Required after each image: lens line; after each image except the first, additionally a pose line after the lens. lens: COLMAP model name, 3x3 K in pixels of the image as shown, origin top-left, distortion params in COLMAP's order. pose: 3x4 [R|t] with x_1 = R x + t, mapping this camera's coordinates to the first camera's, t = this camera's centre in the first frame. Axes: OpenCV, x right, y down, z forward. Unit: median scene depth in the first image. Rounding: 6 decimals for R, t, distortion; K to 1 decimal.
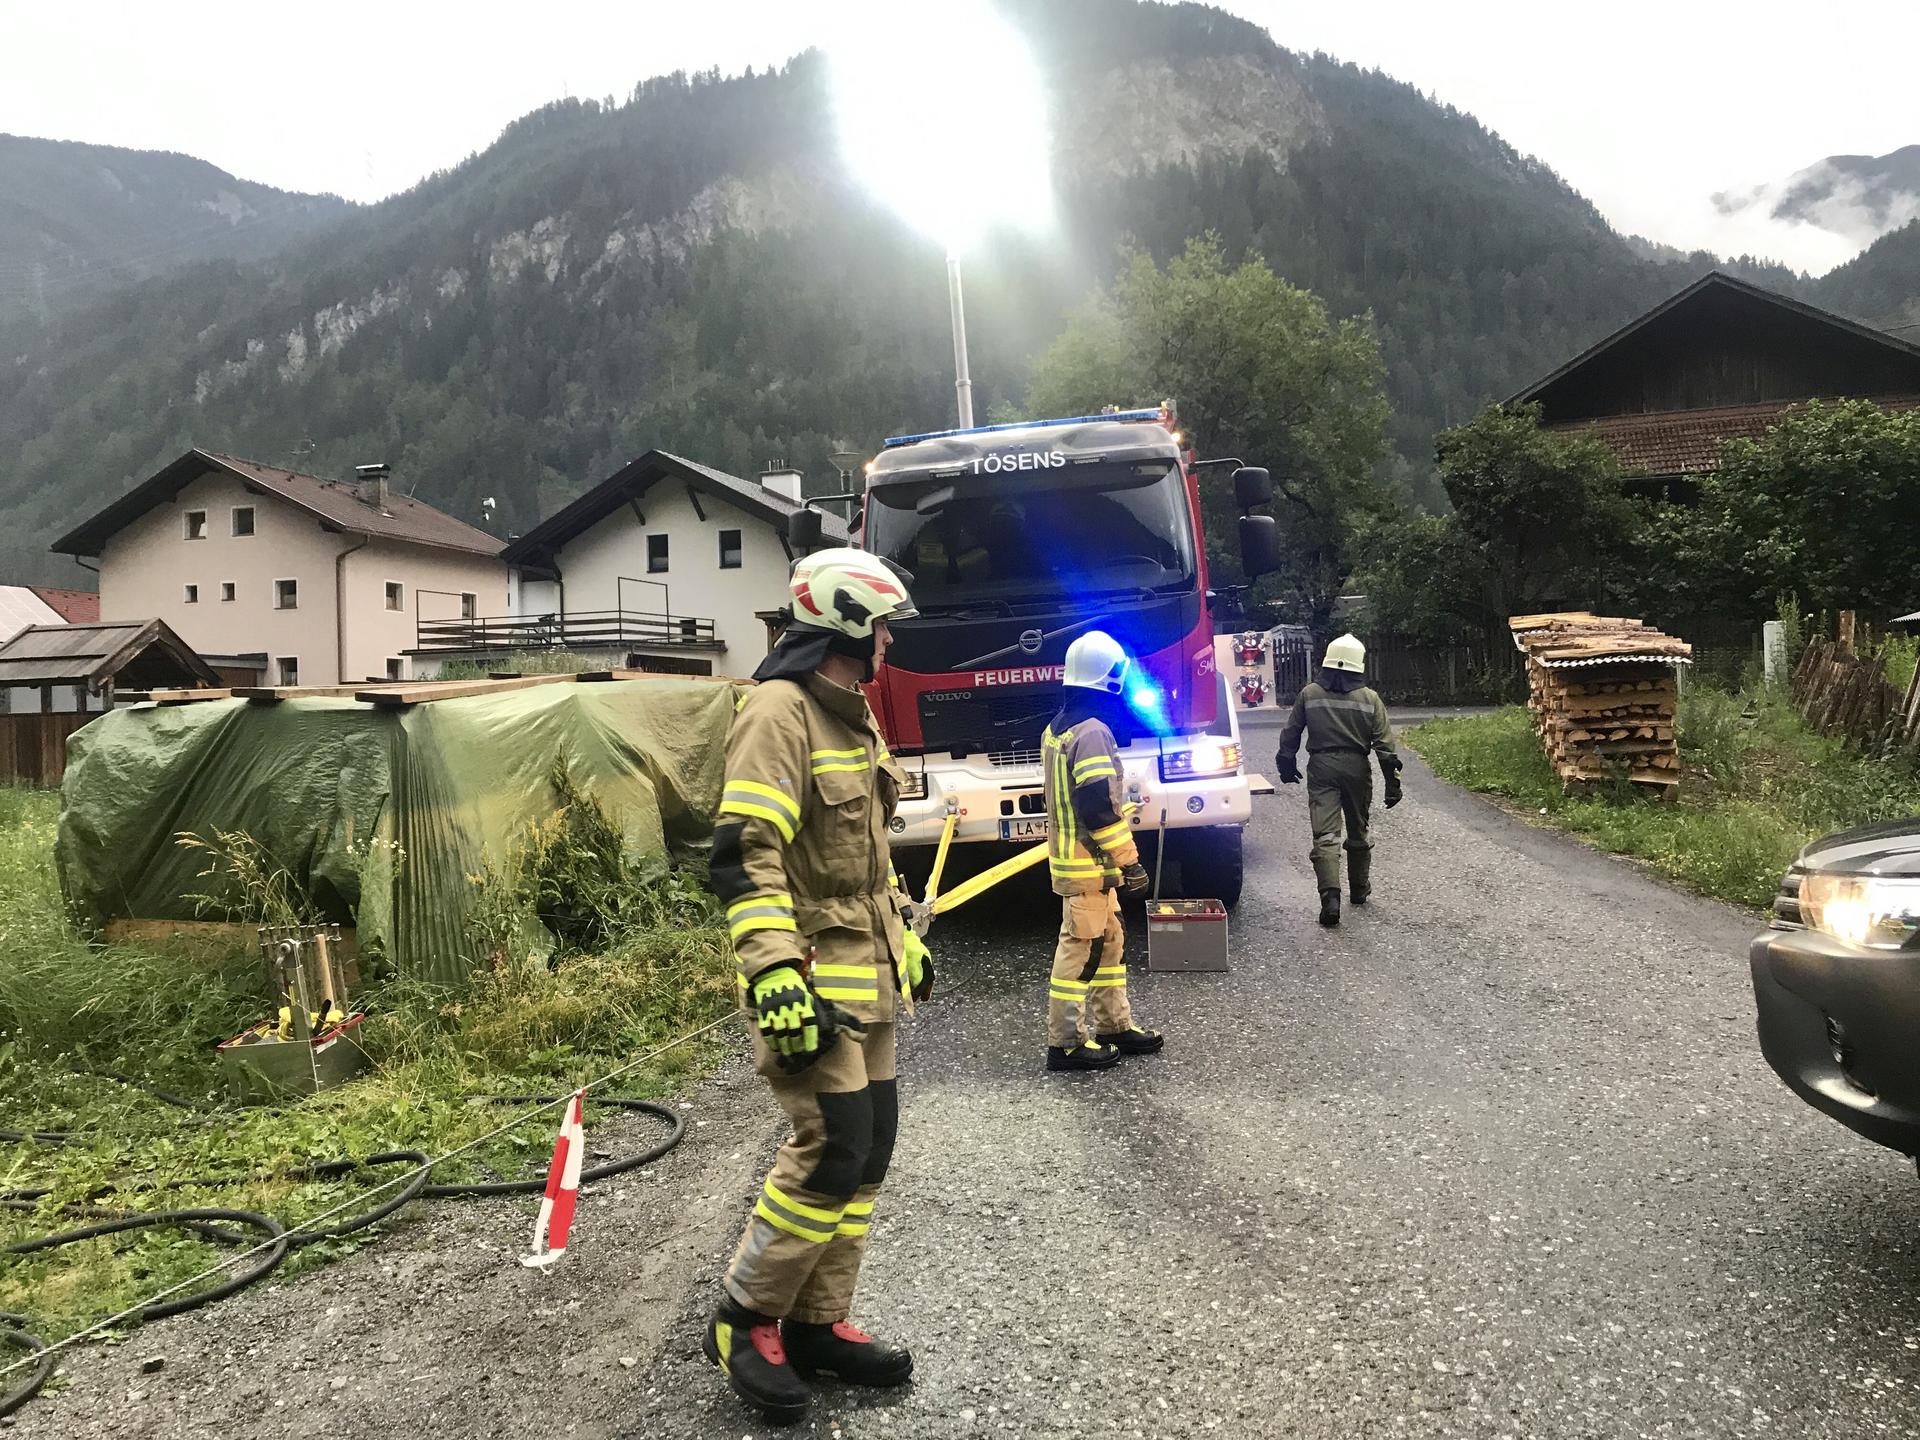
lens RADIAL K [[1573.0, 0, 960.0], [0, 1573.0, 720.0], [0, 0, 1]] dist [0.006144, -0.005704]
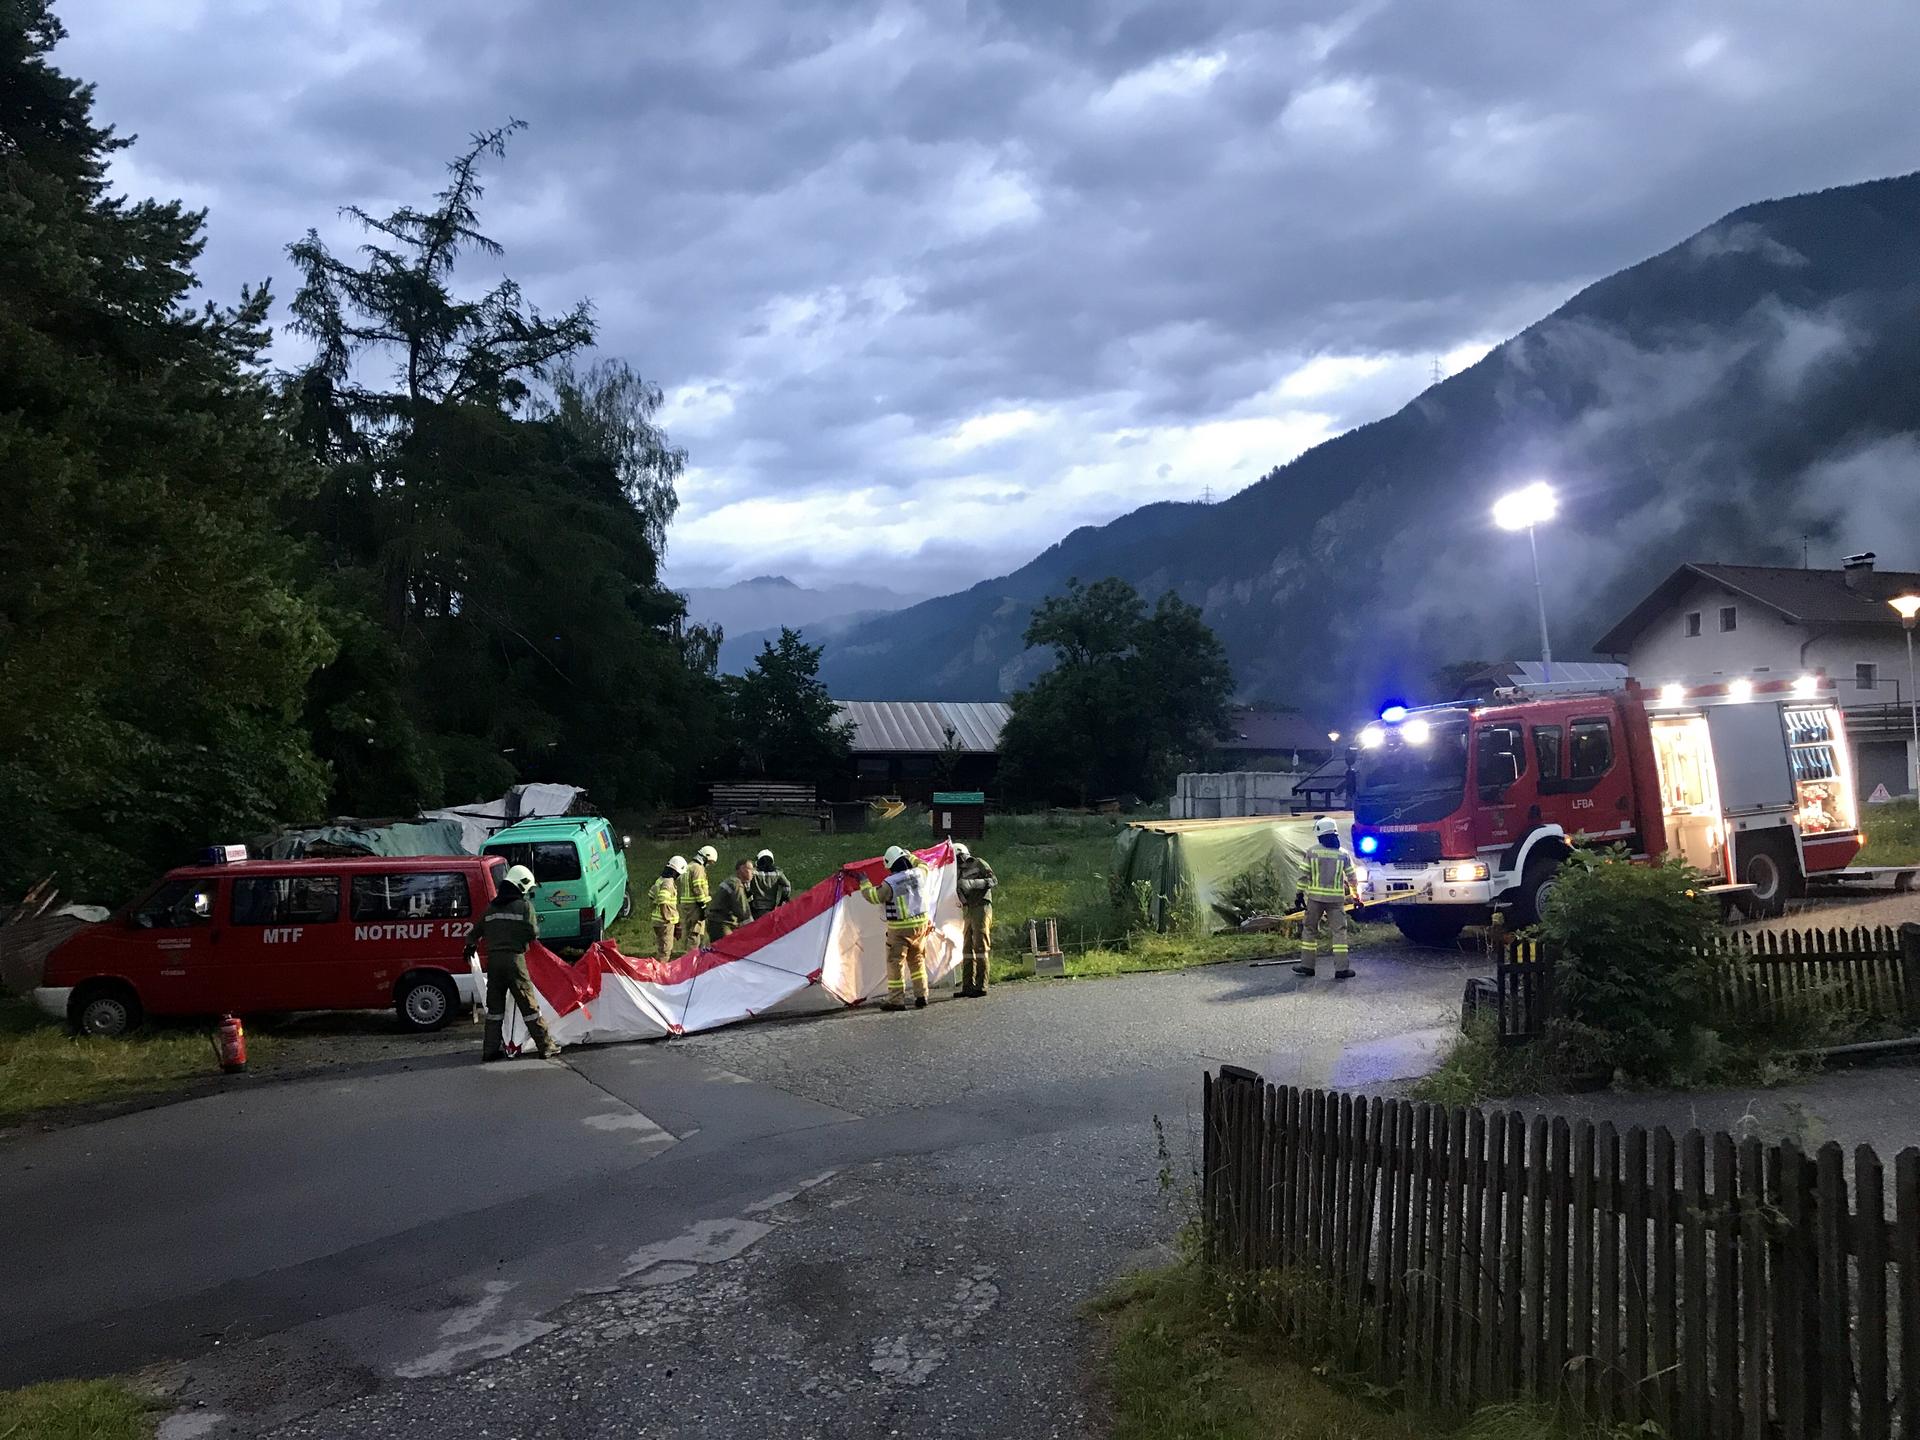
lens RADIAL K [[1596.9, 0, 953.2], [0, 1596.9, 685.9], [0, 0, 1]] dist [0.008645, 0.005033]
pose [[0.520590, -0.038760, -0.852927, 0.422270], [-0.002615, 0.998892, -0.046989, -0.030480], [0.853803, 0.026693, 0.519911, -0.184746]]
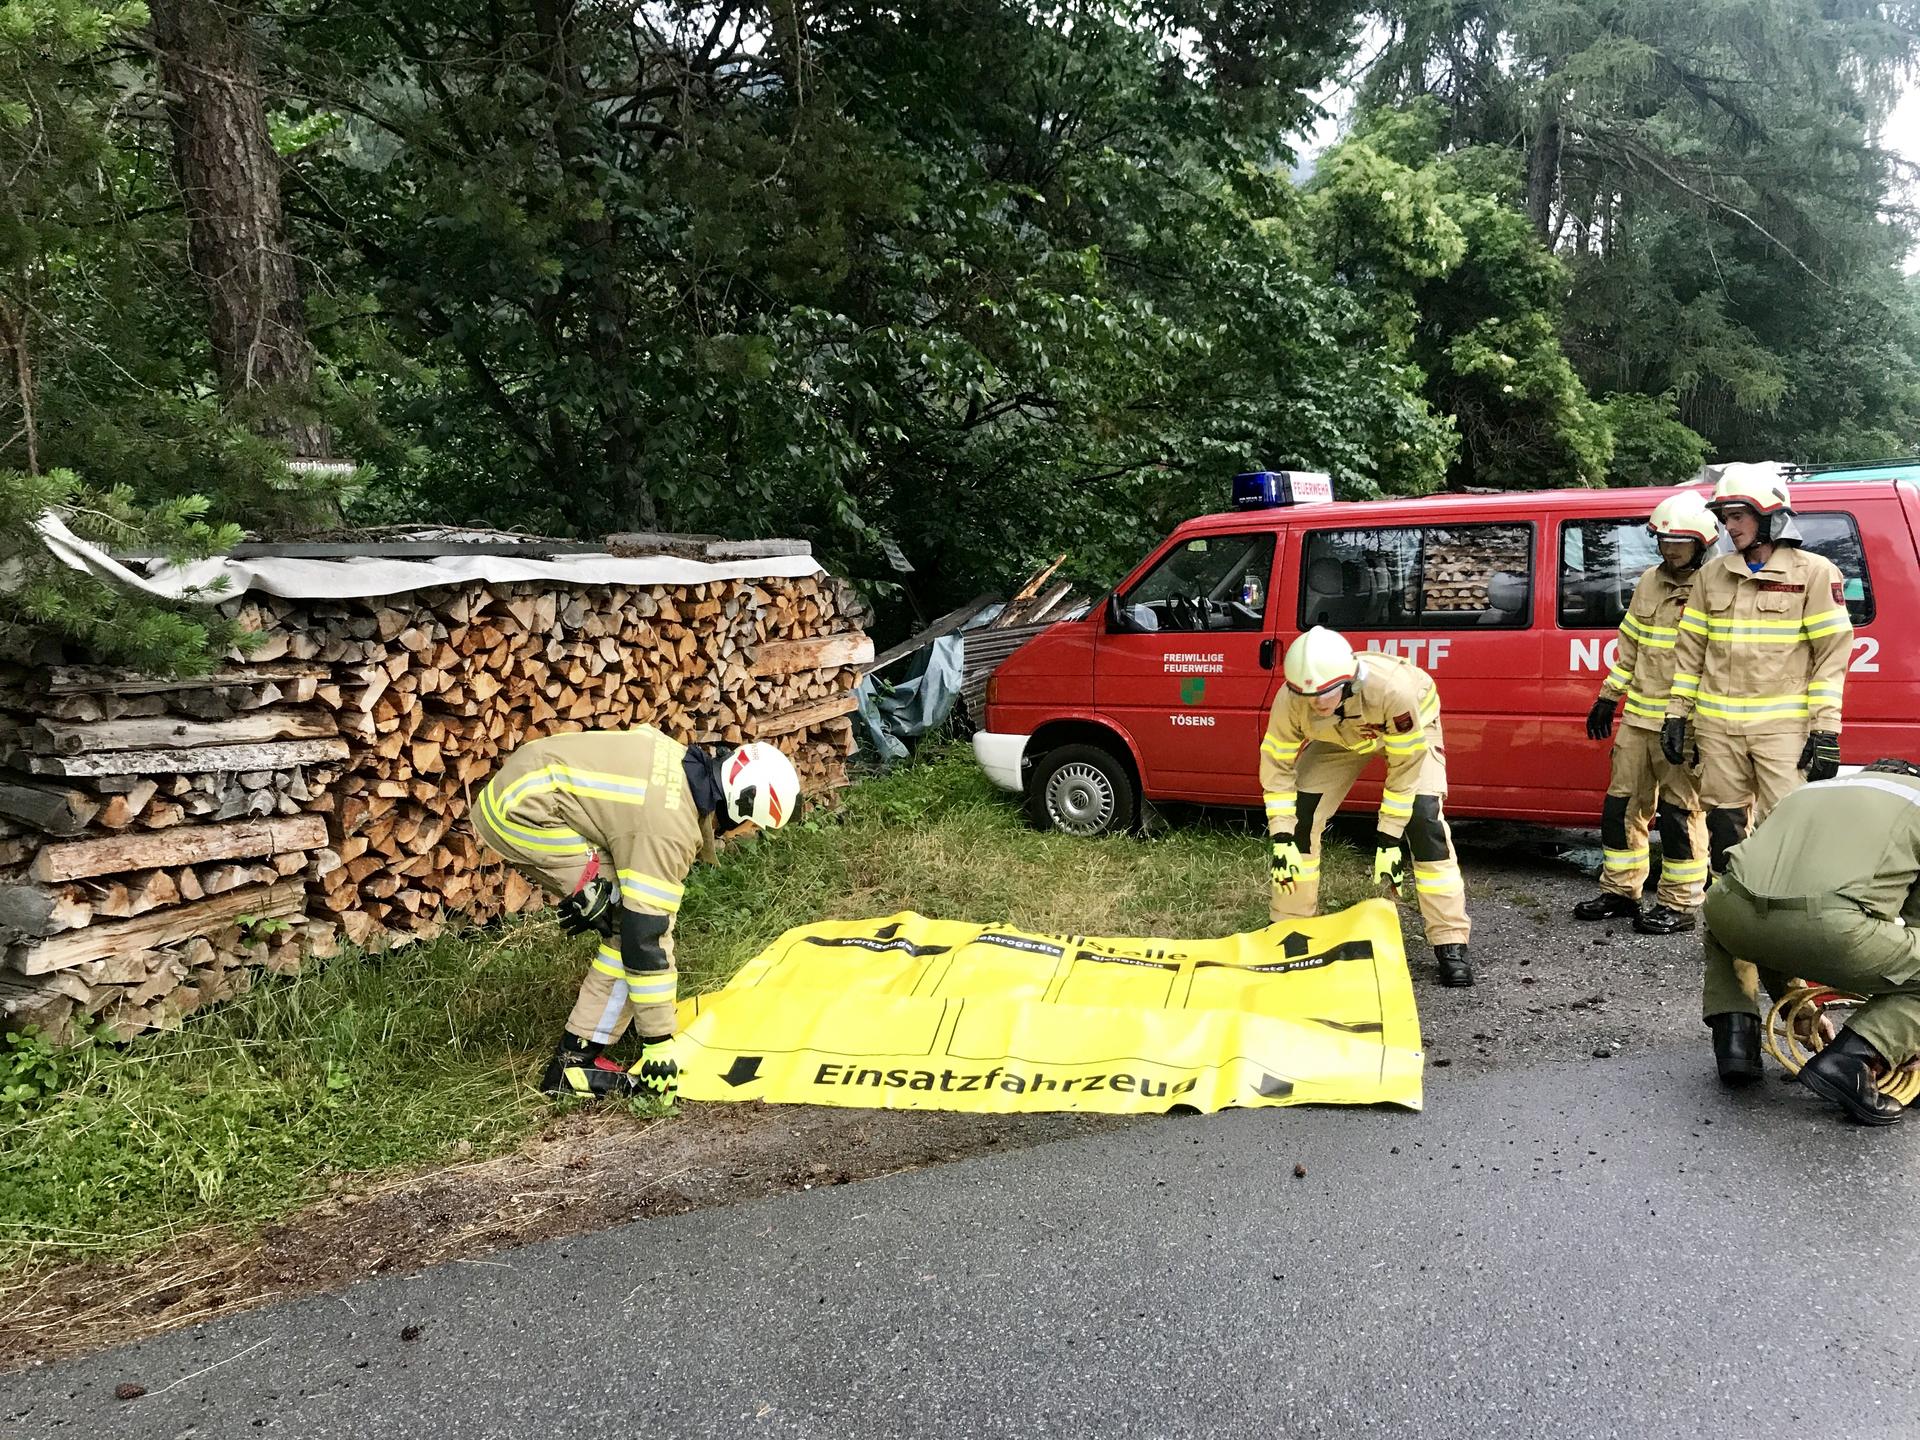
lens RADIAL K [[1573.0, 0, 960.0], [0, 1573.0, 720.0], [0, 0, 1]] dist [0.006144, -0.005704]
pose [[-0.103948, 0.126540, -0.986500, 0.119087], [0.019910, 0.991939, 0.125140, 0.003682], [0.994383, -0.006633, -0.105629, -0.141899]]
